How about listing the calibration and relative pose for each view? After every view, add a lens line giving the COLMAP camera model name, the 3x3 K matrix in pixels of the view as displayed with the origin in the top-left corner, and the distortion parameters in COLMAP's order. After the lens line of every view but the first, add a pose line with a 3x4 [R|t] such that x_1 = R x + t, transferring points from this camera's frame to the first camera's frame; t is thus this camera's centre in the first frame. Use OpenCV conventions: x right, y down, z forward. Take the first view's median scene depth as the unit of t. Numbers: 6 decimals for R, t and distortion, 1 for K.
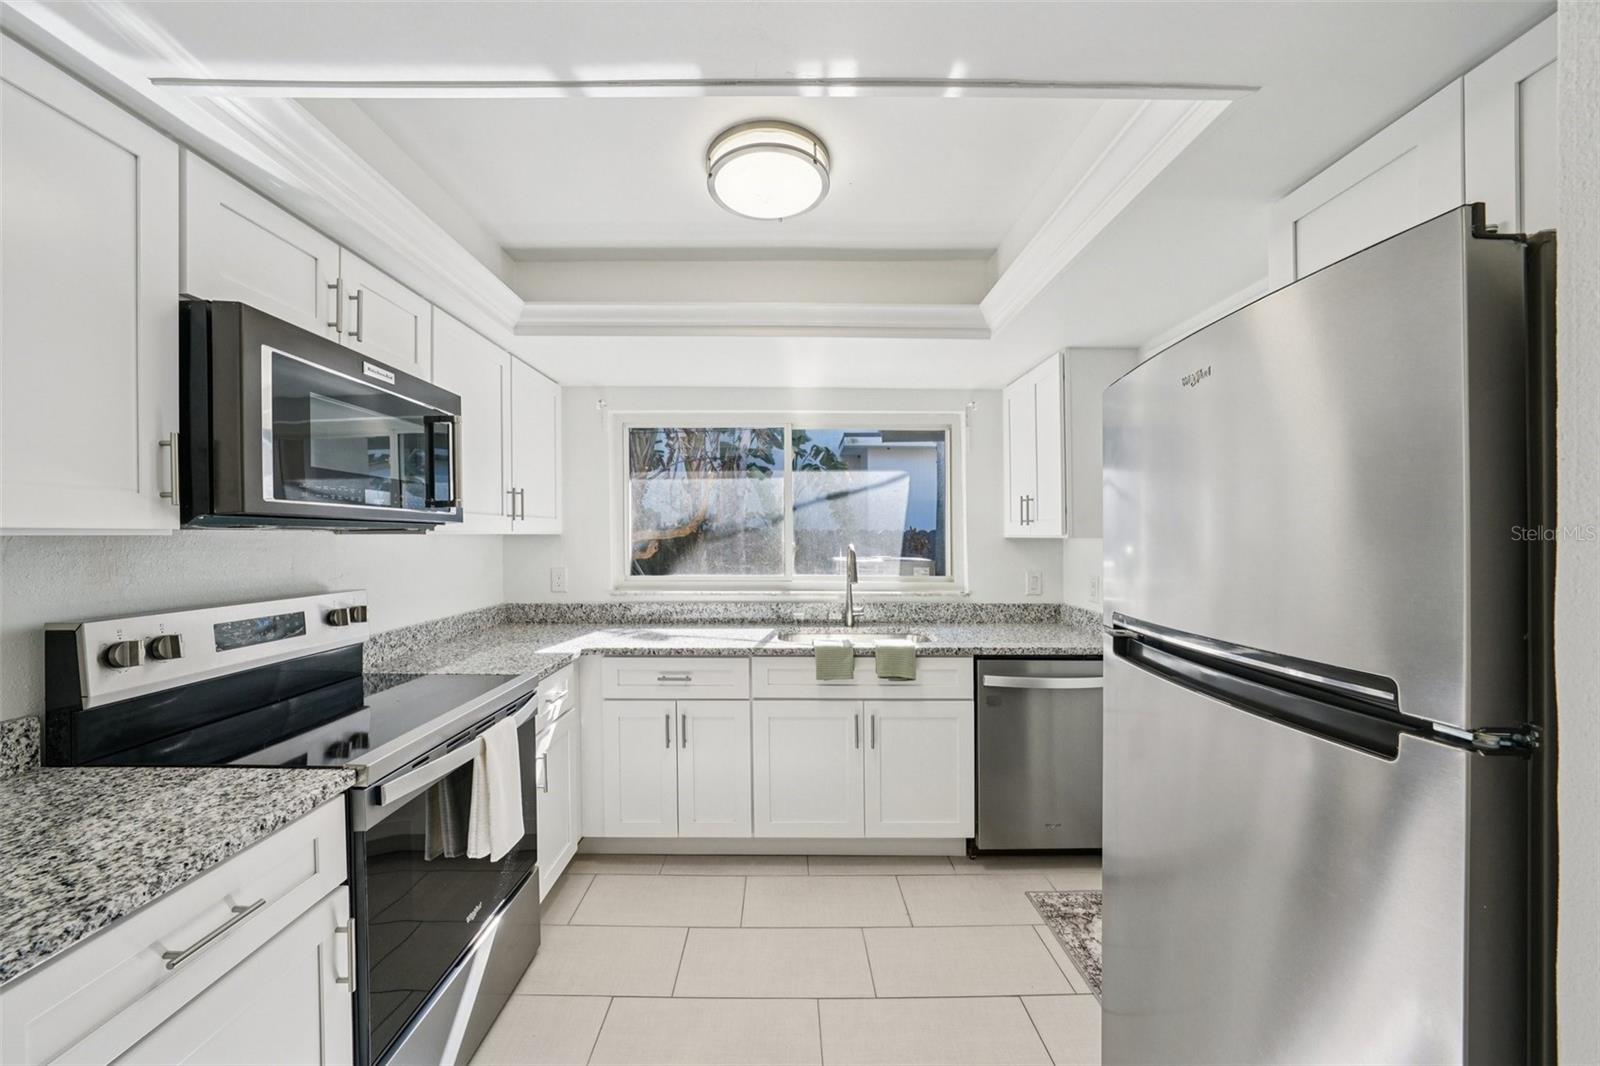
lens RADIAL K [[571.3, 0, 786.4], [0, 571.3, 550.0], [0, 0, 1]] dist [-0.009809, 0.003515]
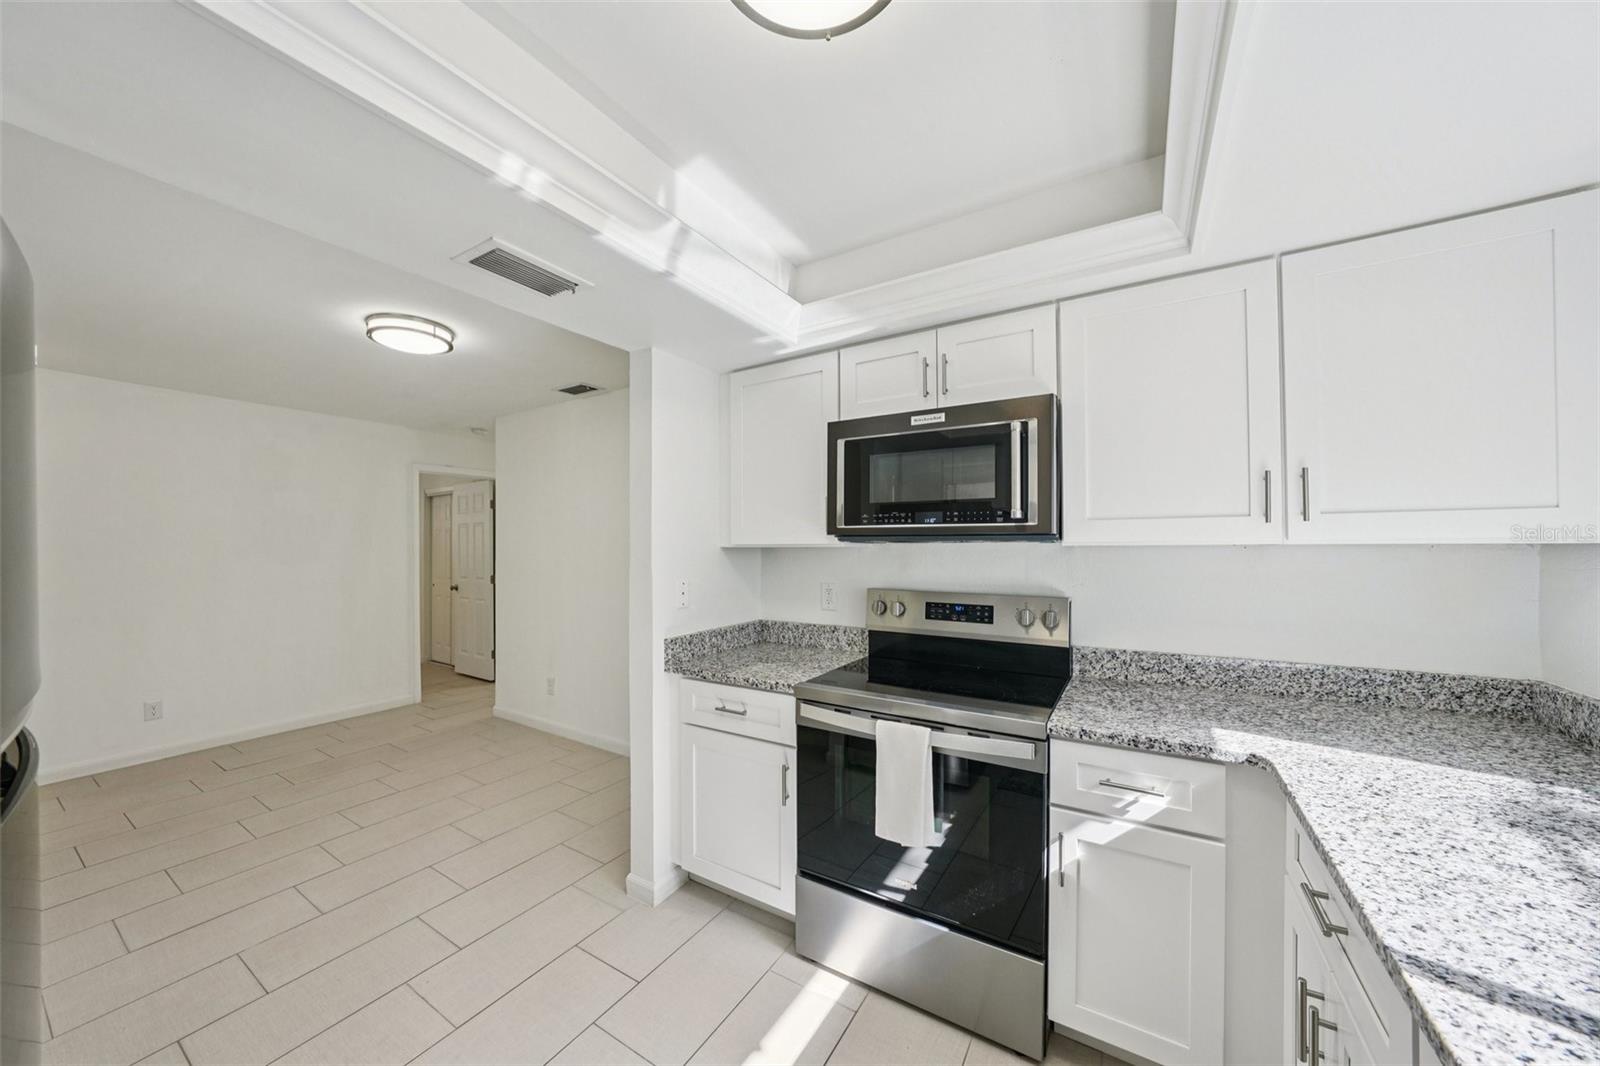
lens RADIAL K [[560.2, 0, 793.5], [0, 560.2, 552.0], [0, 0, 1]] dist [-0.020908, 0.003971]
pose [[-0.522906, 0.012724, -0.852296, 0.371286], [-0.016941, 0.999536, 0.025316, -0.030400], [0.852222, 0.027677, -0.522447, 1.032370]]
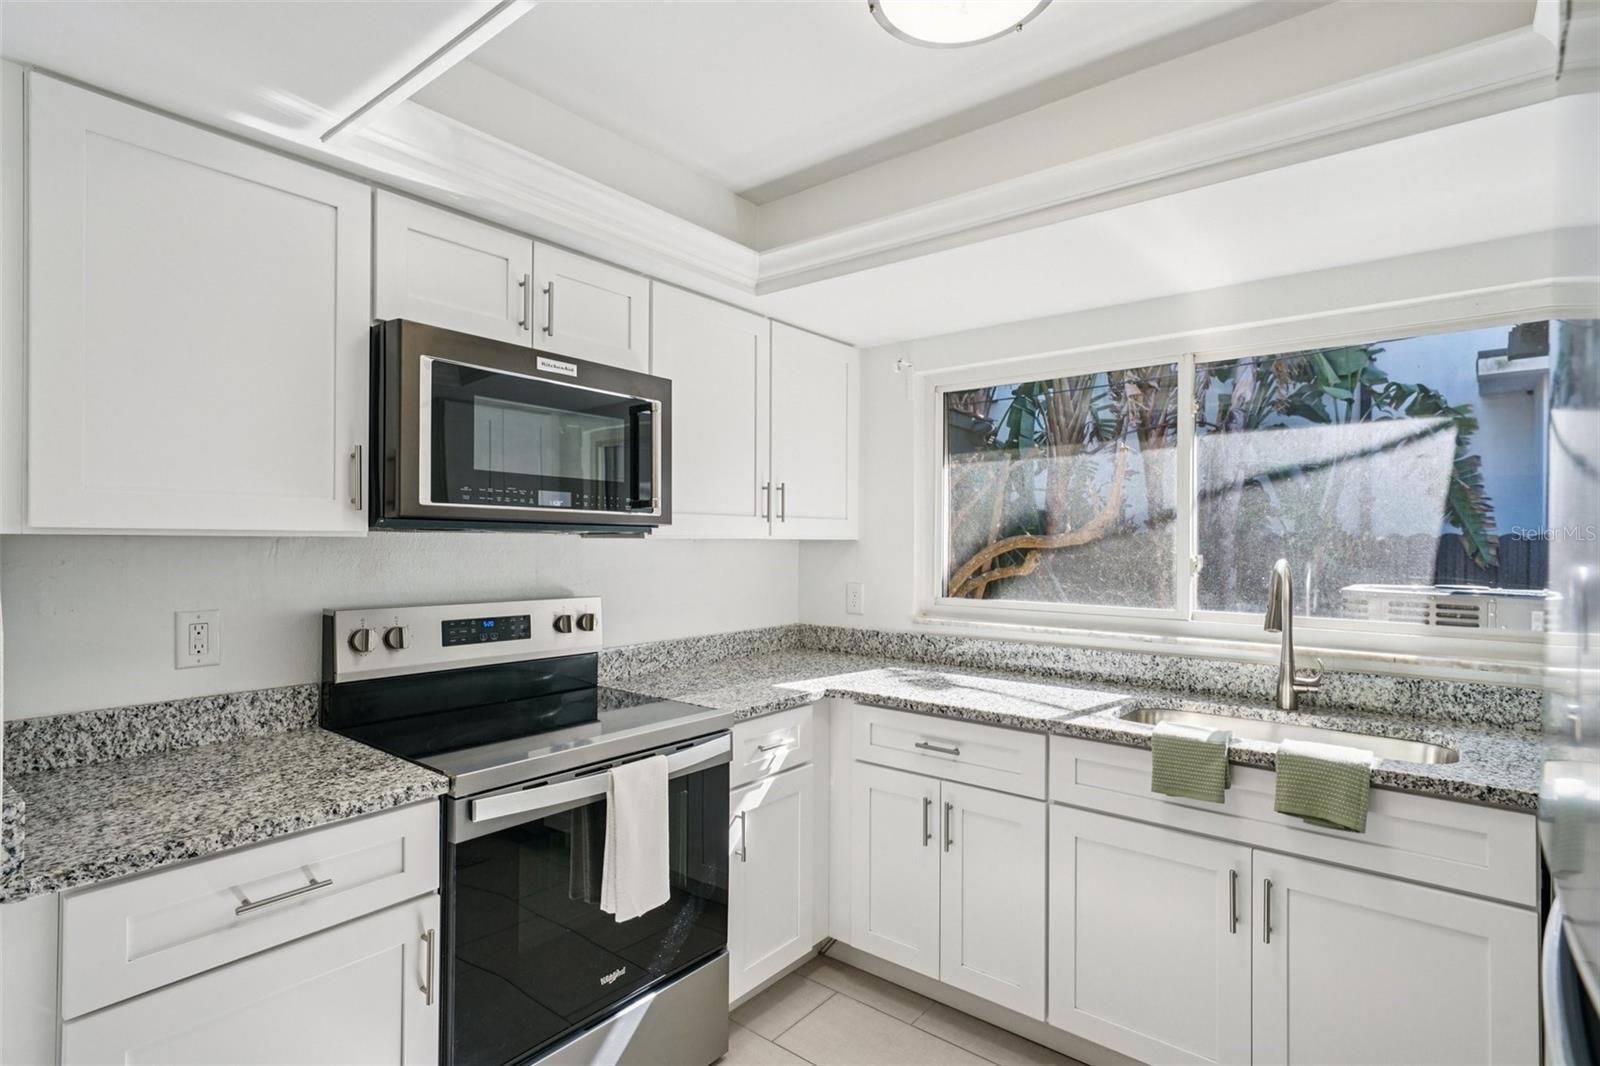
lens RADIAL K [[784.2, 0, 799.8], [0, 784.2, 556.7], [0, 0, 1]] dist [0.011818, -0.003017]
pose [[0.785643, 0.017022, -0.618446, 0.301677], [-0.022331, 0.999750, -0.000851, -0.002873], [0.618277, 0.014479, 0.785827, 0.169723]]
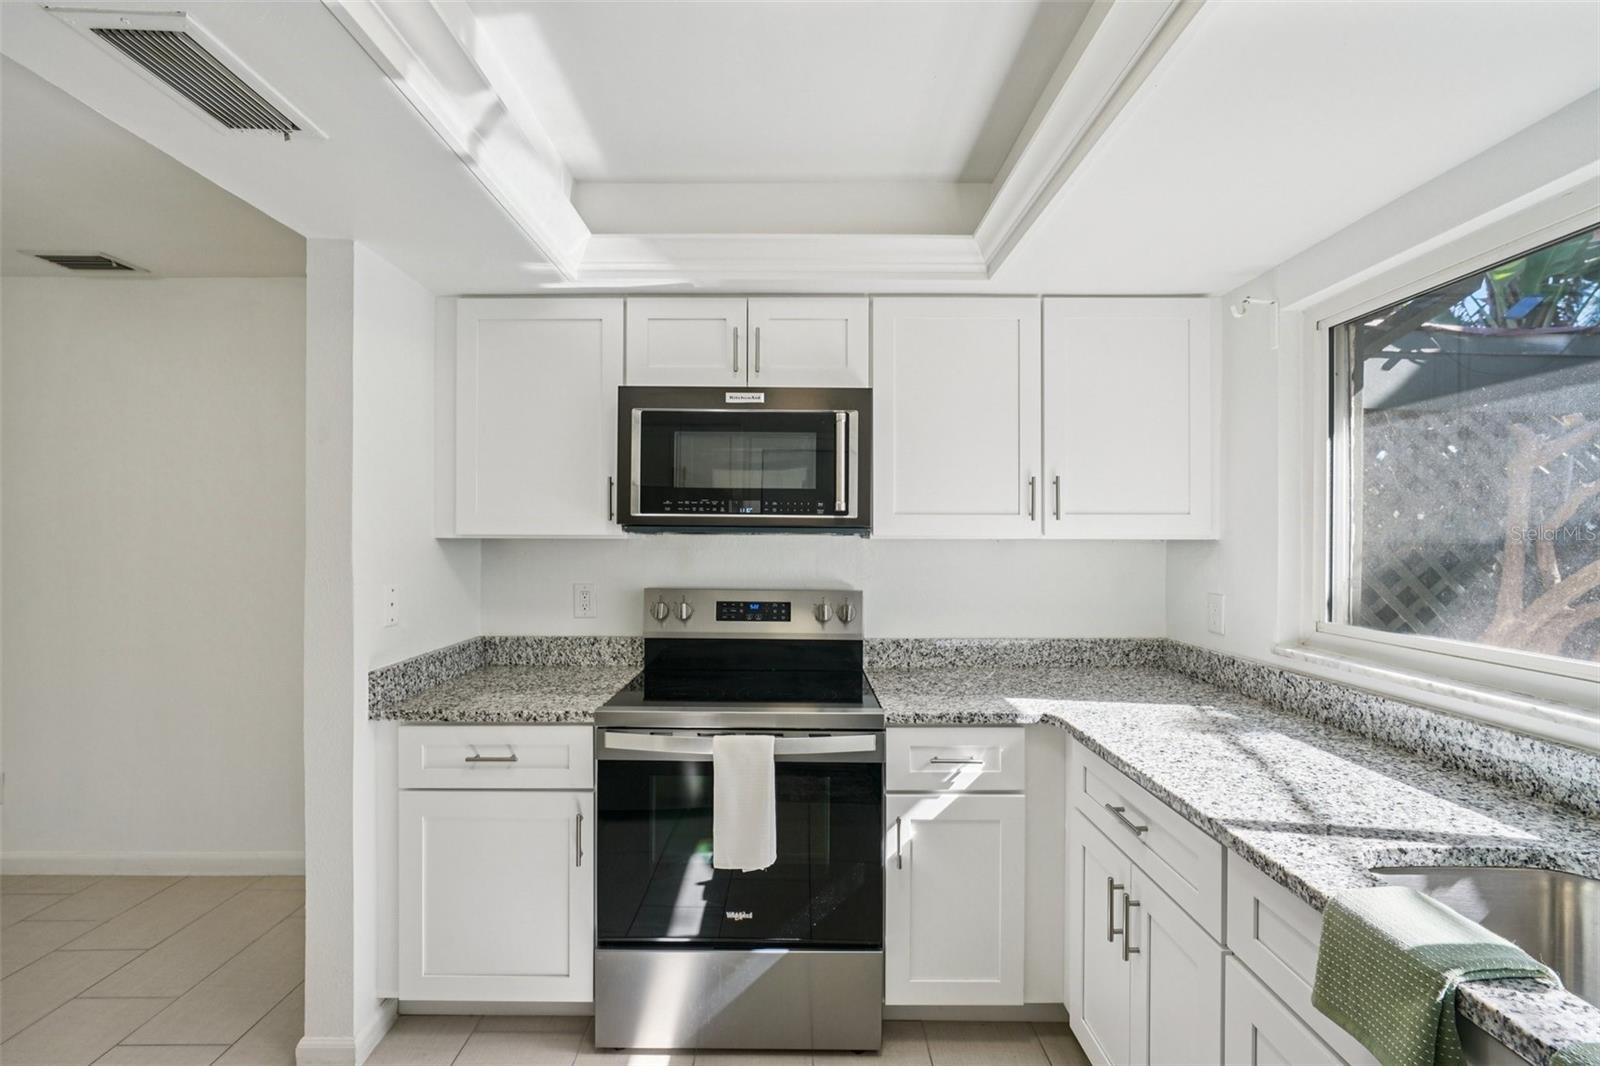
lens RADIAL K [[685.8, 0, 797.4], [0, 685.8, 548.7], [0, 0, 1]] dist [-0.007906, 0.000681]
pose [[0.011349, 0.018121, -0.999771, 0.488874], [-0.029063, 0.999419, 0.017785, -0.025659], [0.999513, 0.028854, 0.011869, 0.807379]]
